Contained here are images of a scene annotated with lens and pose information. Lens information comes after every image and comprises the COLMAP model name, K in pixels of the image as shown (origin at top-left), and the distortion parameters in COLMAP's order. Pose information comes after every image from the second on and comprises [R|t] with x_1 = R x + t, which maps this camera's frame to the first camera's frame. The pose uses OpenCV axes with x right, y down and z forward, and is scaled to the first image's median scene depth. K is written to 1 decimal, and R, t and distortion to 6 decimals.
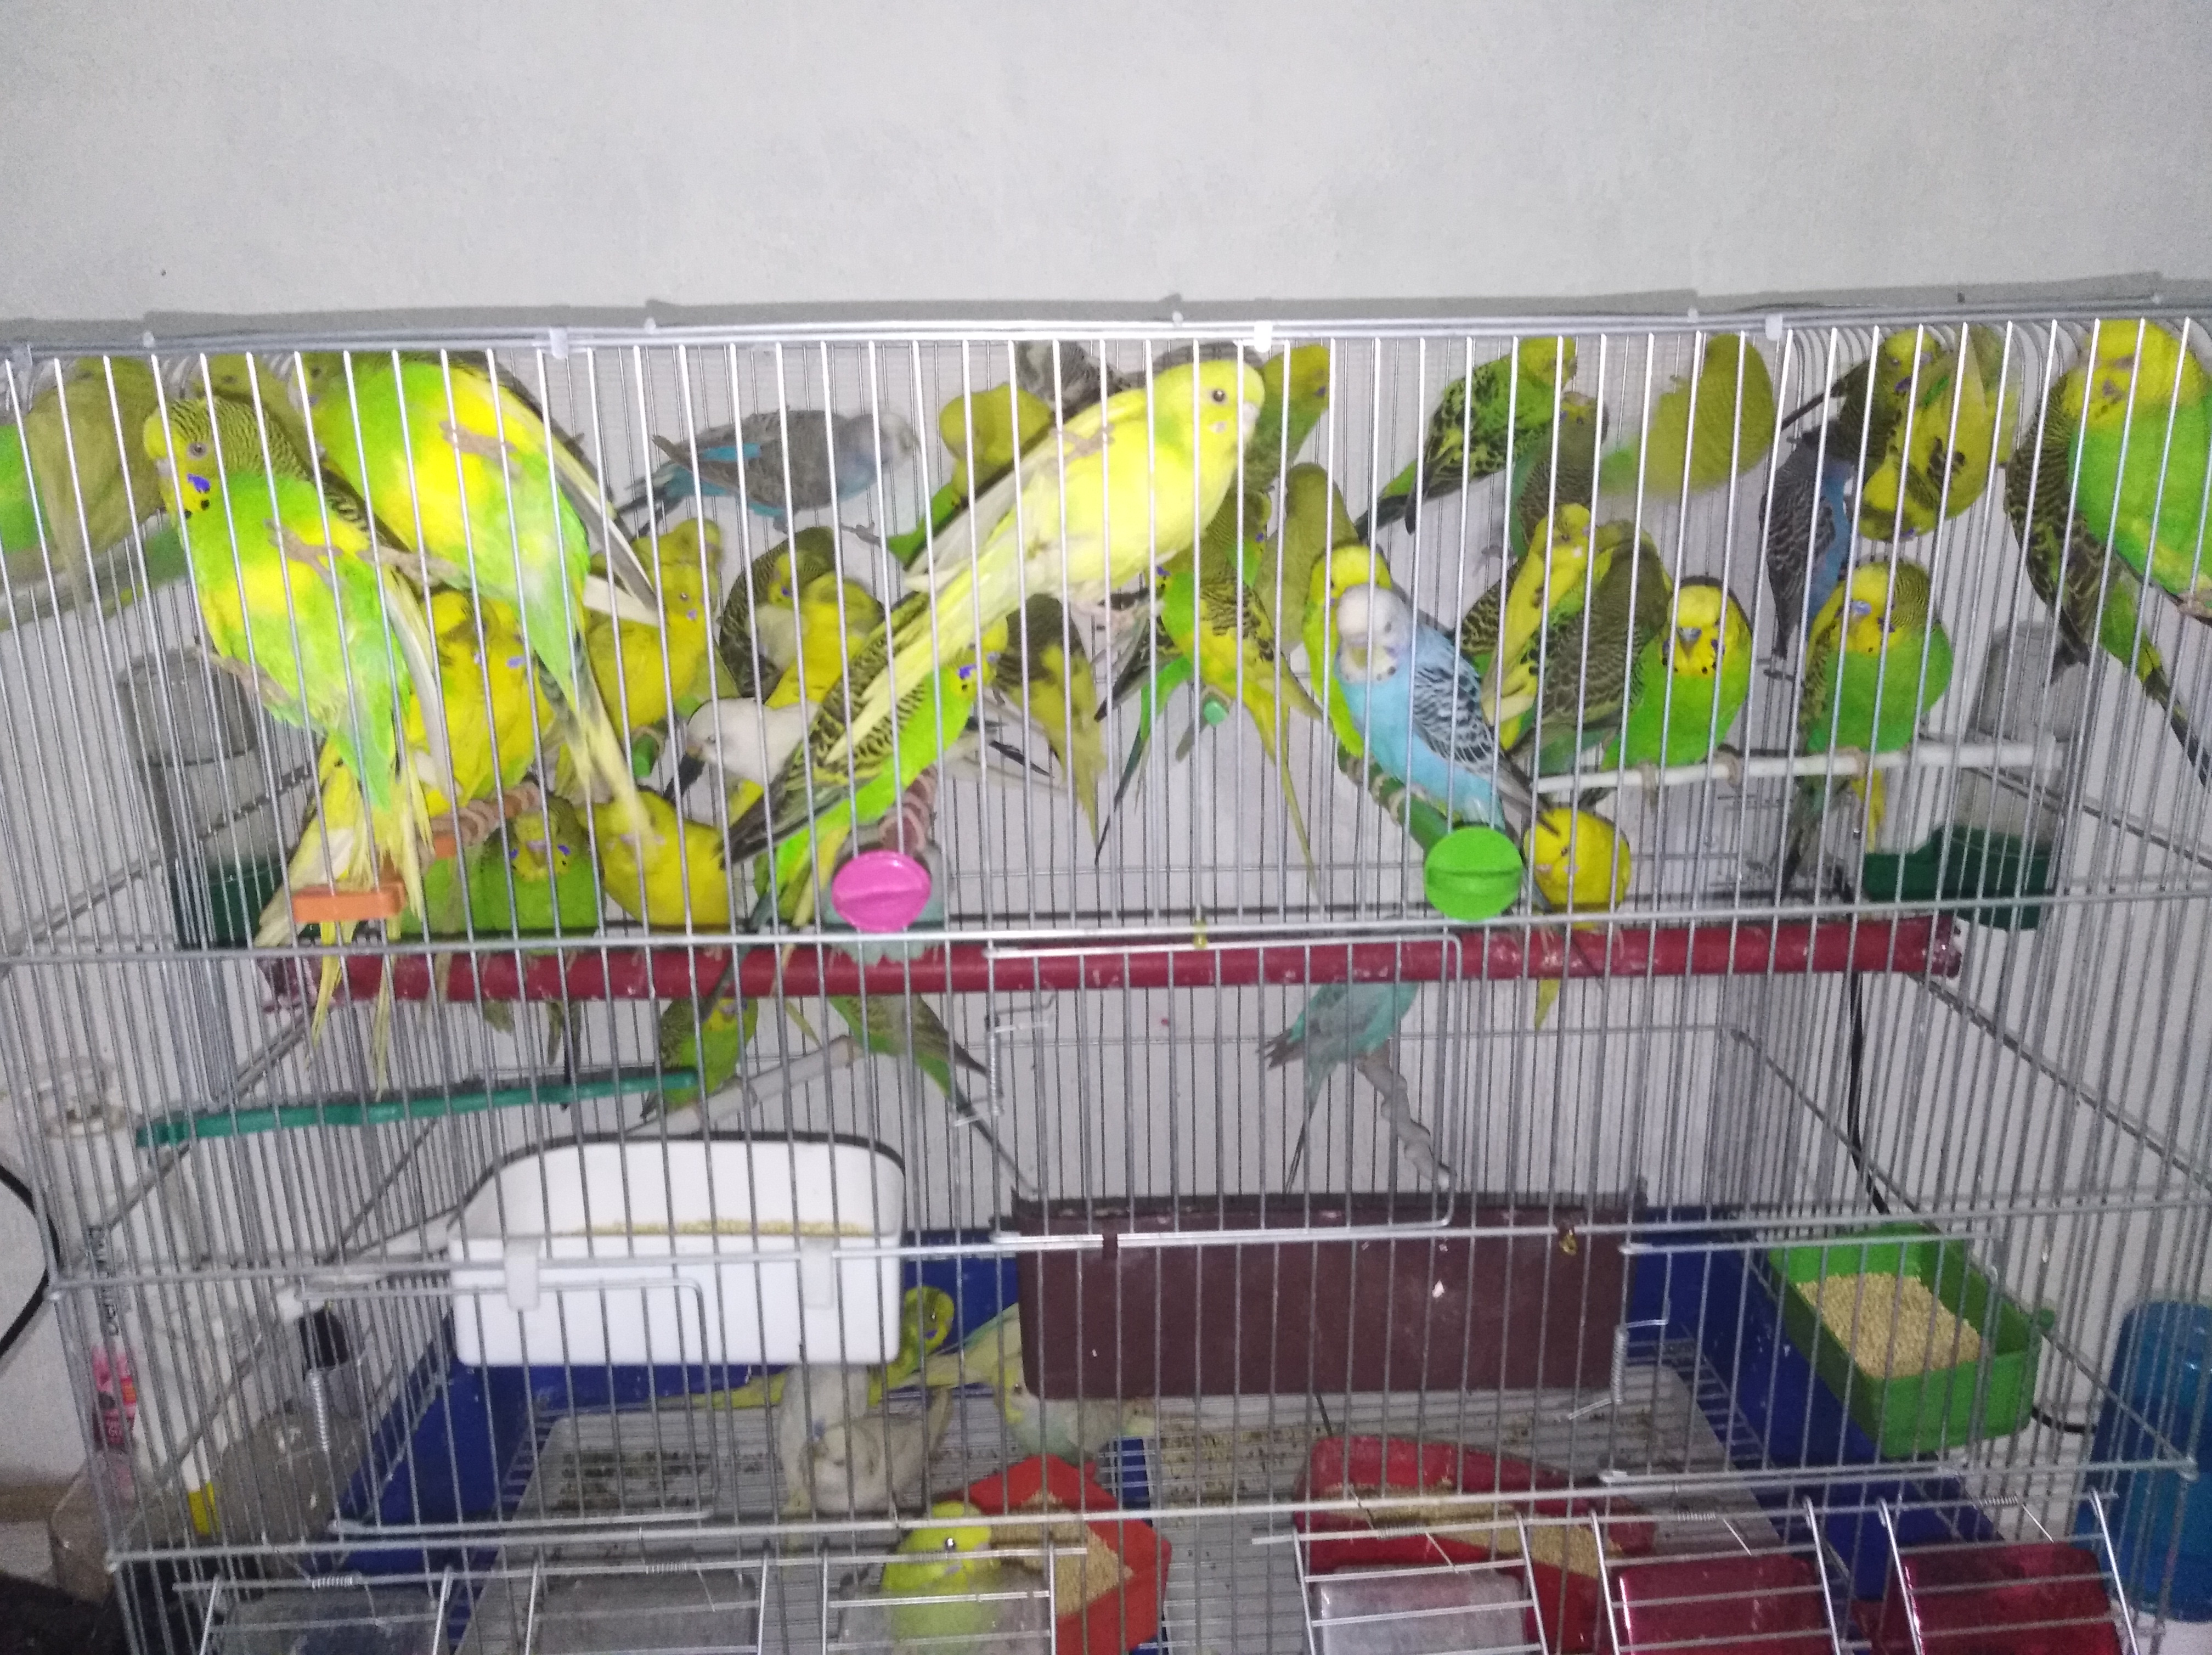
lens RADIAL K [[1713.8, 0, 1115.3], [0, 1713.8, 813.9], [0, 0, 1]] dist [0.033377, -0.038849]
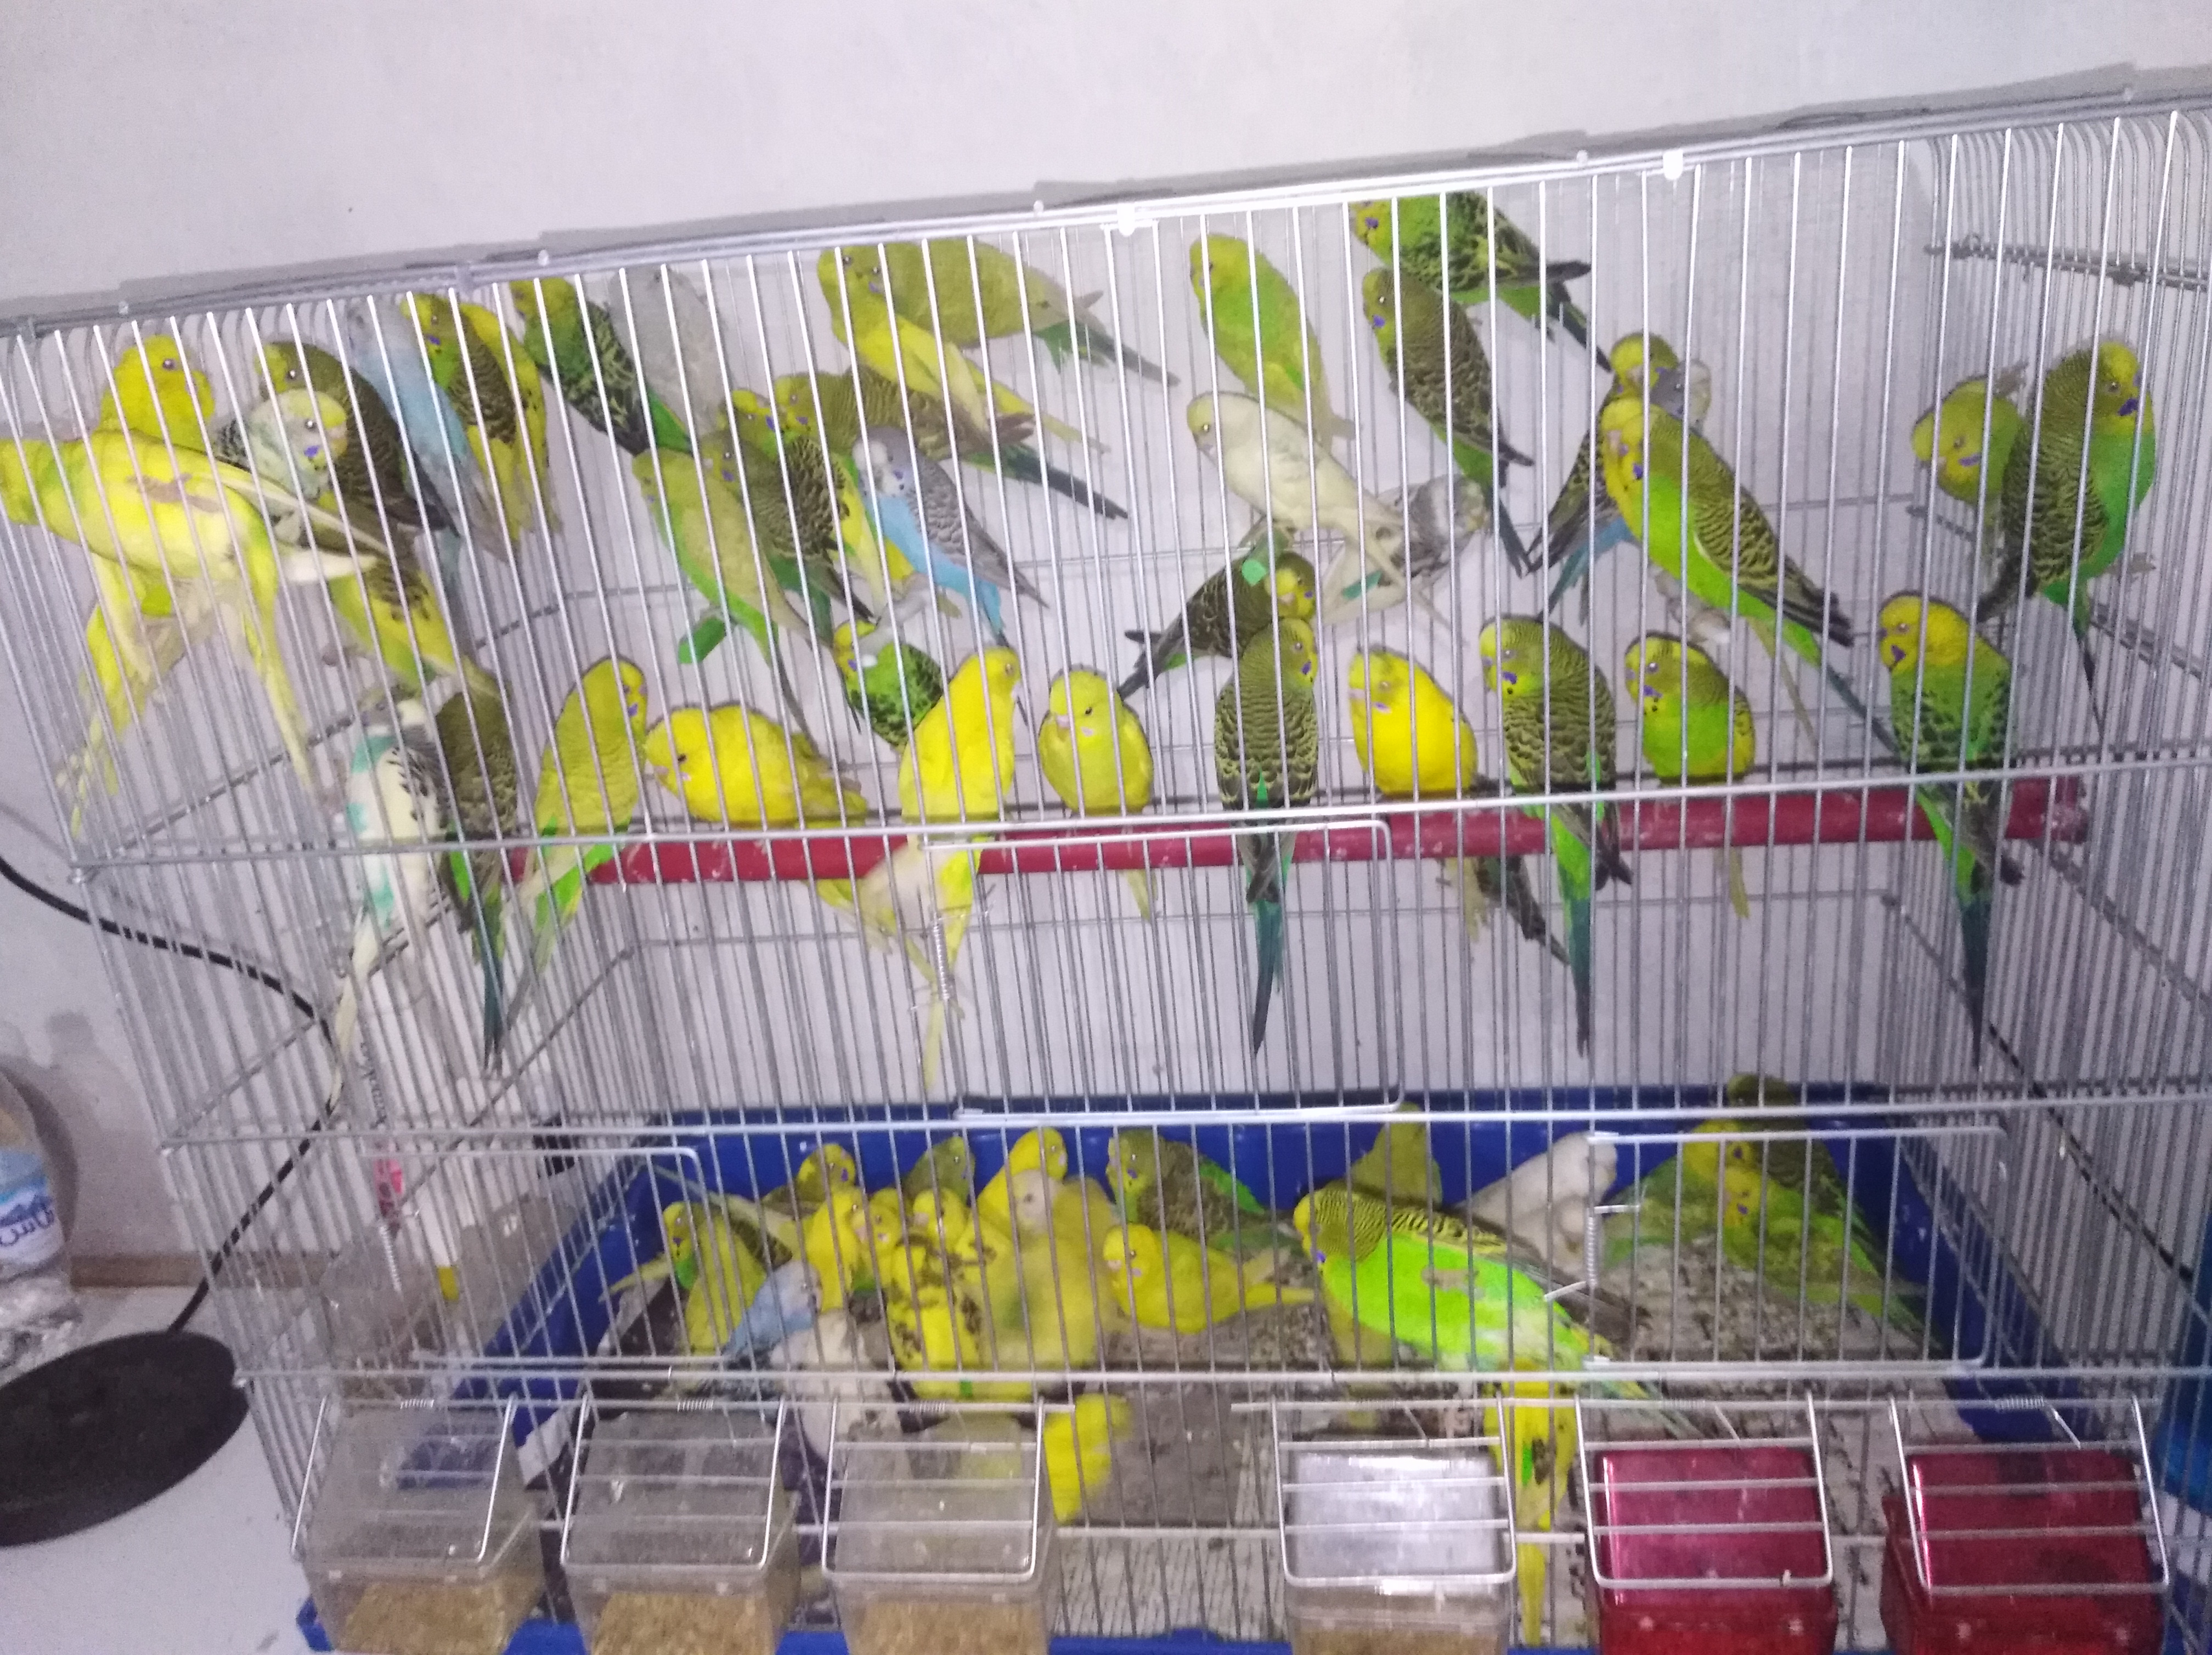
lens RADIAL K [[1713.8, 0, 1124.1], [0, 1713.8, 821.3], [0, 0, 1]] dist [0.033377, -0.038849]
pose [[0.981884, -0.015654, -0.188837, 0.219354], [0.030429, 0.996674, 0.075599, -0.007850], [0.187026, -0.079975, 0.979094, 0.006151]]
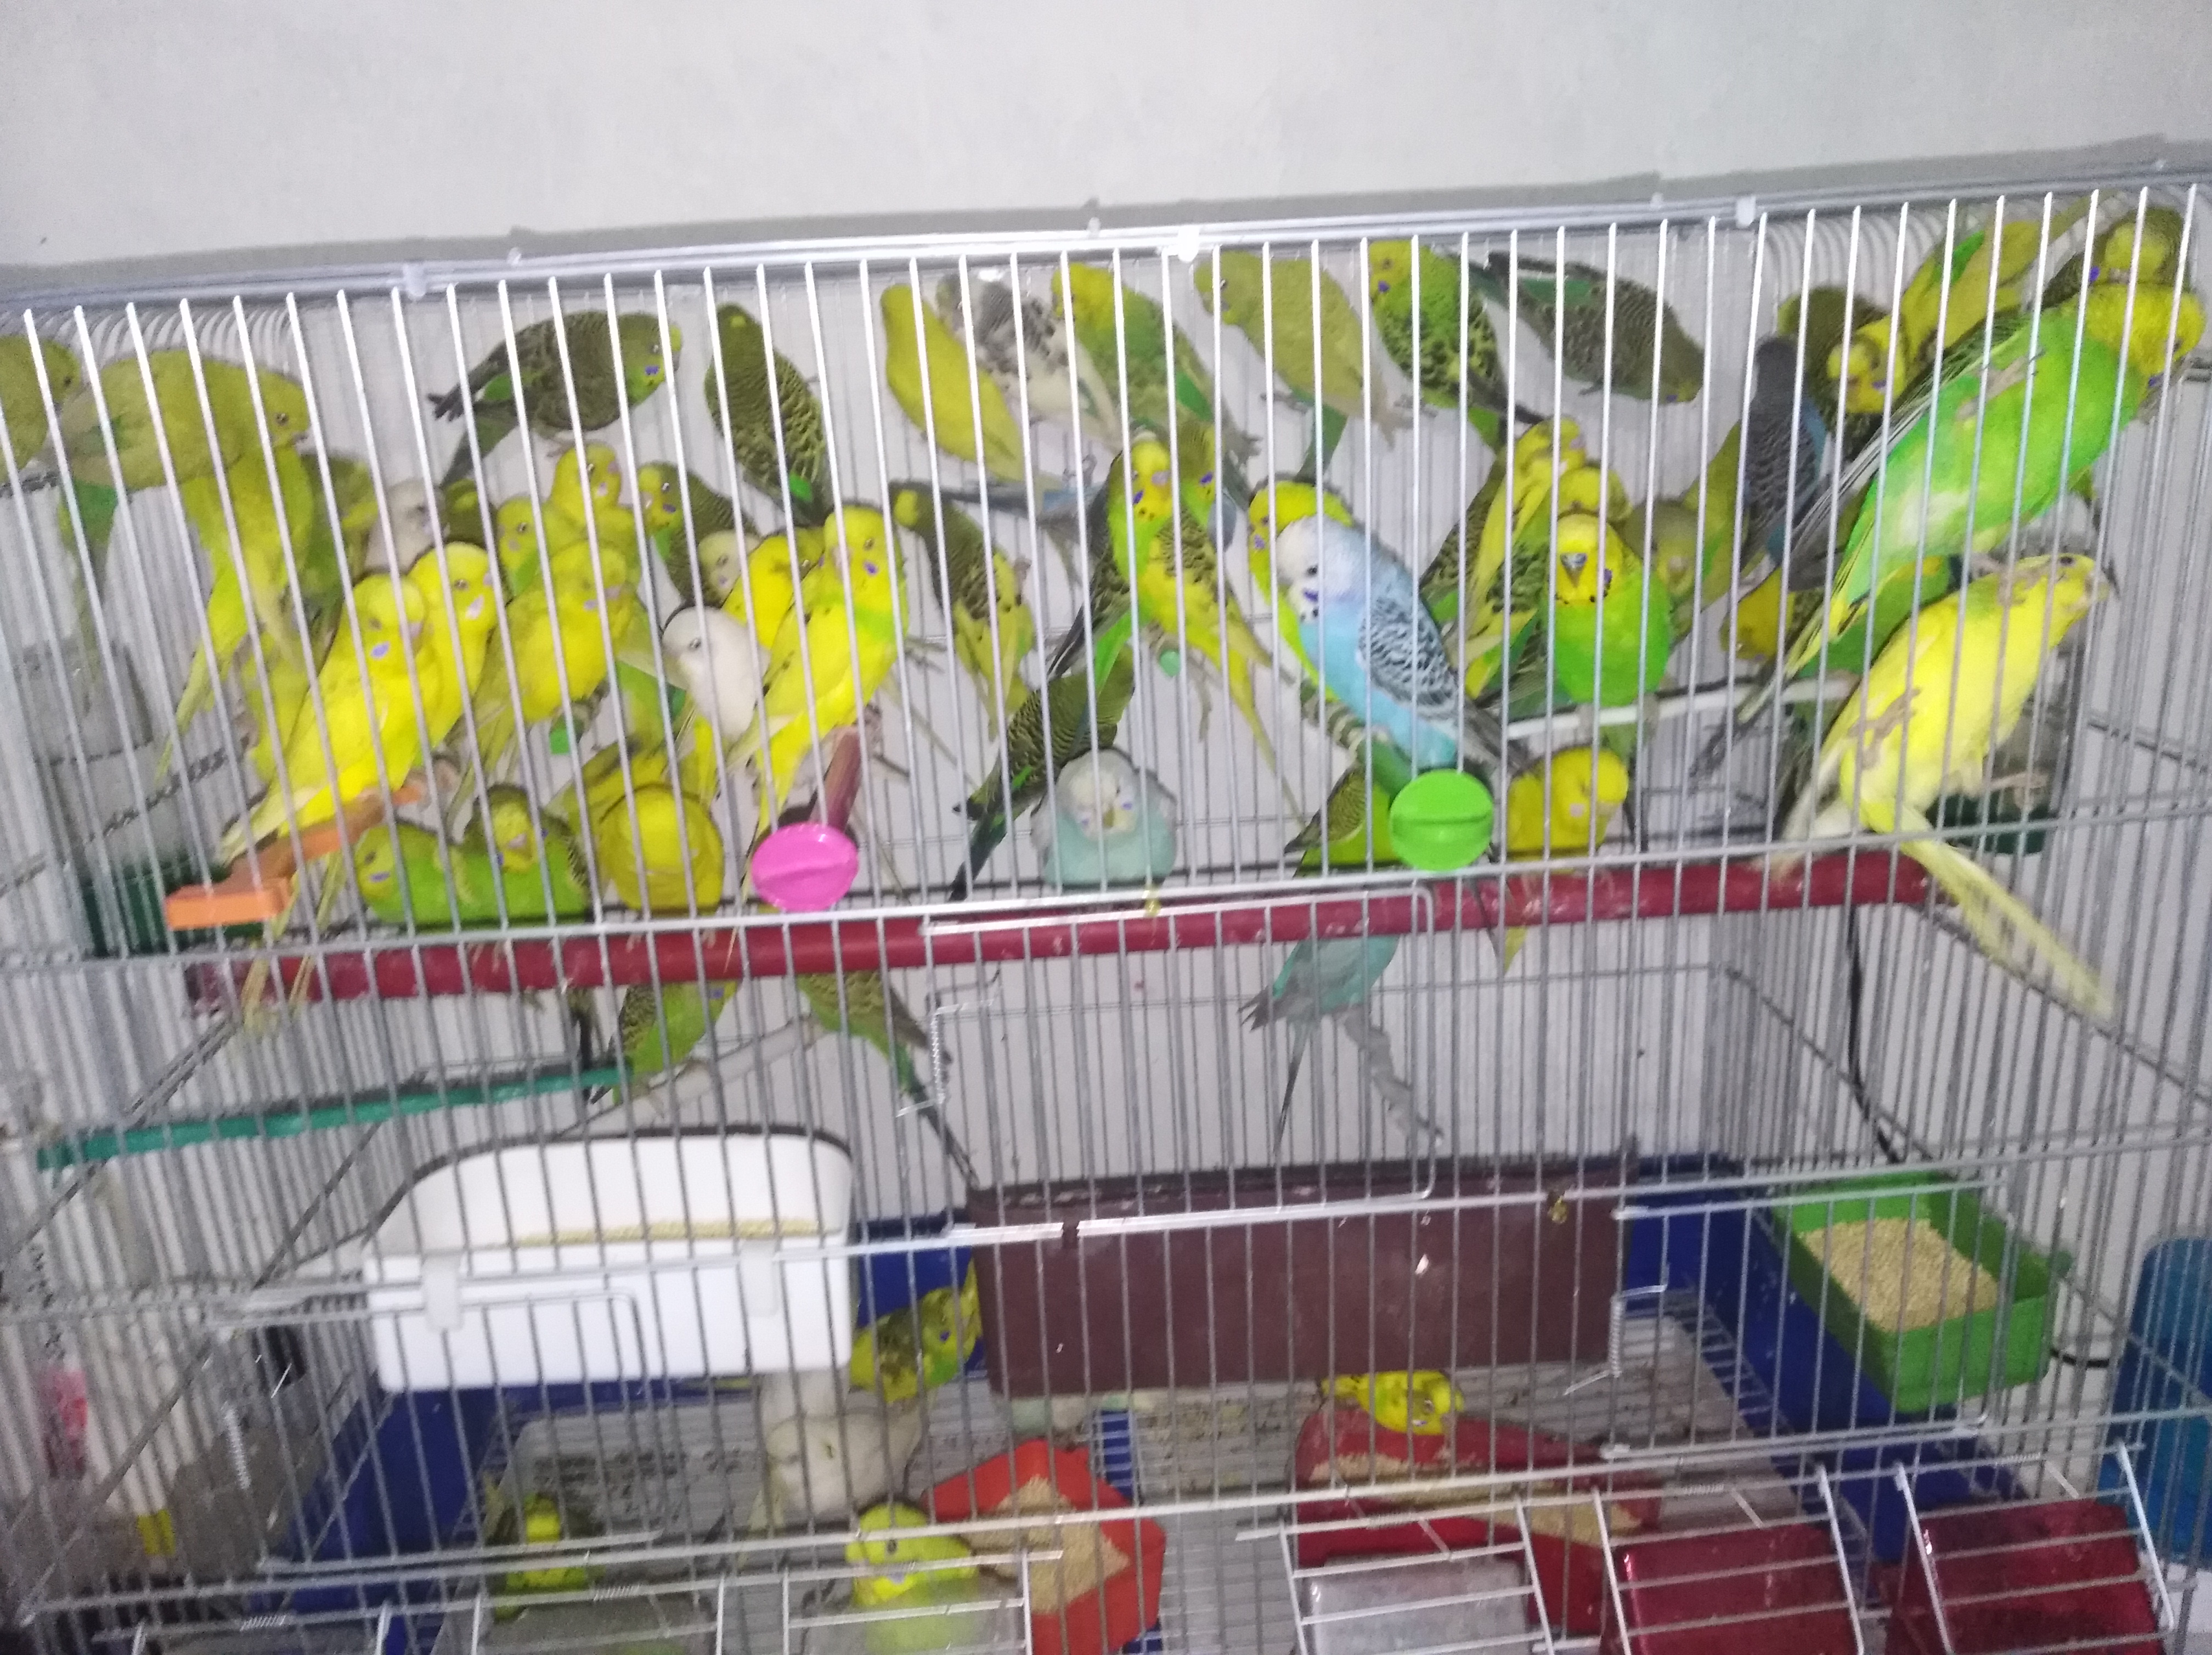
lens RADIAL K [[1713.8, 0, 1111.5], [0, 1713.8, 824.0], [0, 0, 1]] dist [0.033377, -0.038849]
pose [[0.999110, -0.041896, 0.004950, 0.022947], [0.041745, 0.998750, 0.027478, 0.002741], [-0.006095, -0.027247, 0.999610, 0.066465]]
